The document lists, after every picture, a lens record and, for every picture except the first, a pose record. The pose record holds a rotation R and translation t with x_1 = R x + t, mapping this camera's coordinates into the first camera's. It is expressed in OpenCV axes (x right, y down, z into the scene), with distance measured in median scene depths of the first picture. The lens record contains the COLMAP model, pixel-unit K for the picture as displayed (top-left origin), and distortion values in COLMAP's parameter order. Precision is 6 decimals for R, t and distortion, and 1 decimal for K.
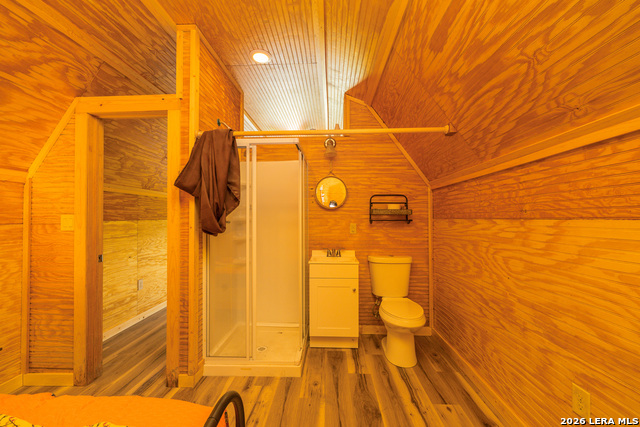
lens RADIAL K [[256.8, 0, 320.4], [0, 256.8, 215.0], [0, 0, 1]] dist [0.001216, -0.000176]
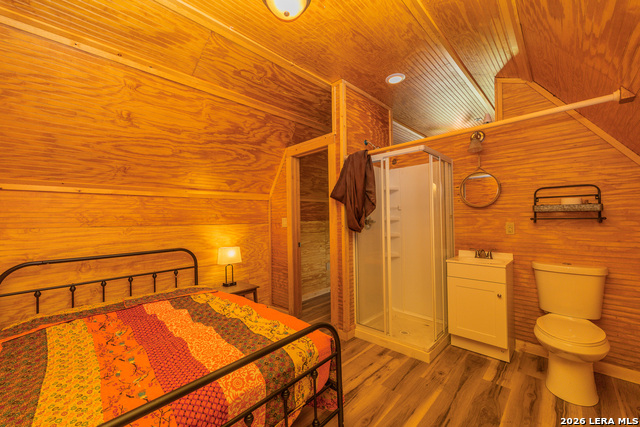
lens RADIAL K [[256.8, 0, 320.0], [0, 256.8, 214.7], [0, 0, 1]] dist [0.001216, -0.000176]
pose [[0.751041, -0.021338, -0.659911, 0.295790], [0.023645, 0.999706, -0.005415, -0.006214], [0.659832, -0.011537, 0.751324, -0.114670]]
